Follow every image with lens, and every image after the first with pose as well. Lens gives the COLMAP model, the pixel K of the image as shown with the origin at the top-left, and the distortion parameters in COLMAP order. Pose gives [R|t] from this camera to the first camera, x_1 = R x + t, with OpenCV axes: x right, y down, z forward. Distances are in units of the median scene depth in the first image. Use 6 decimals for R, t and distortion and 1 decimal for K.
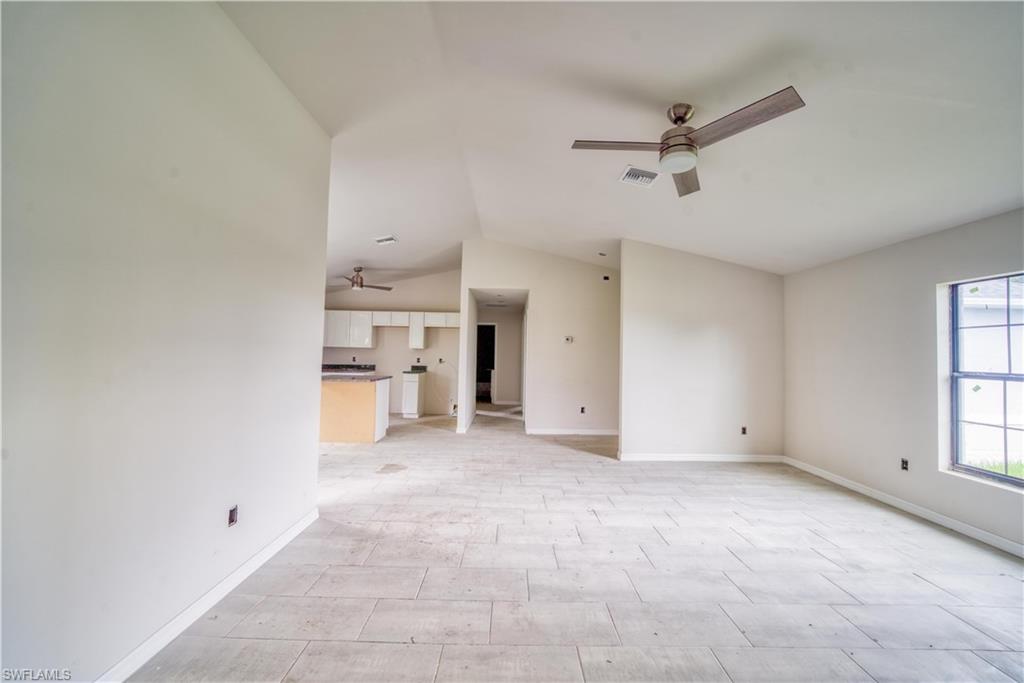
lens RADIAL K [[387.5, 0, 512.0], [0, 387.5, 341.5], [0, 0, 1]] dist [-0.007667, 0.000082]
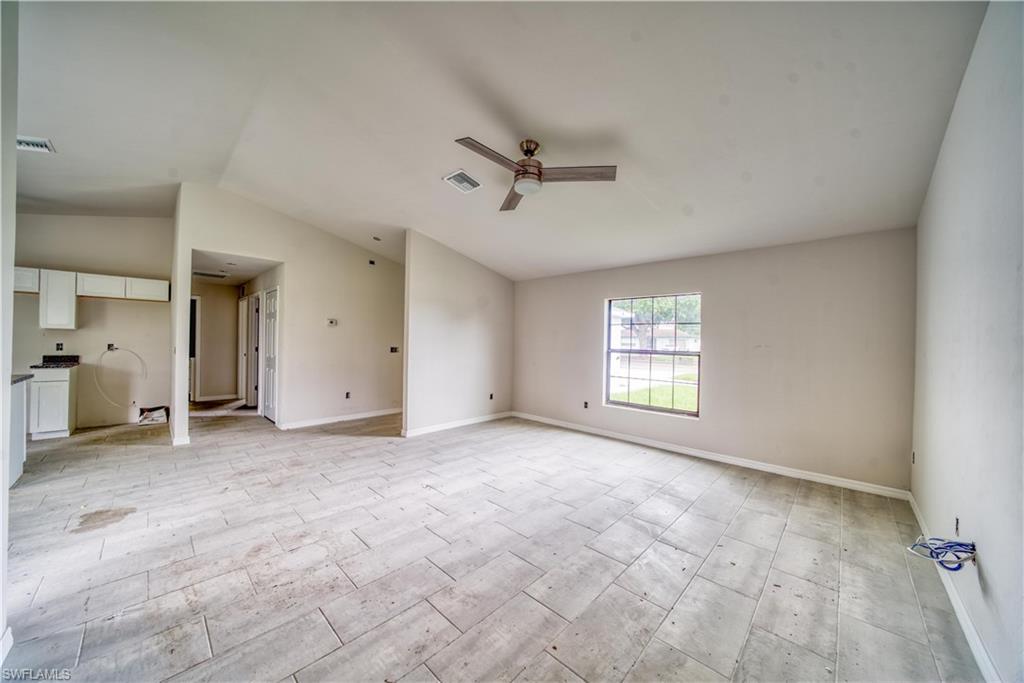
lens RADIAL K [[358.8, 0, 512.0], [0, 358.8, 341.5], [0, 0, 1]] dist [-0.017411, 0.000231]
pose [[0.691085, -0.006663, 0.722743, -0.302460], [-0.027853, 0.998969, 0.035843, -0.003122], [-0.722237, -0.044901, 0.690187, 0.148597]]
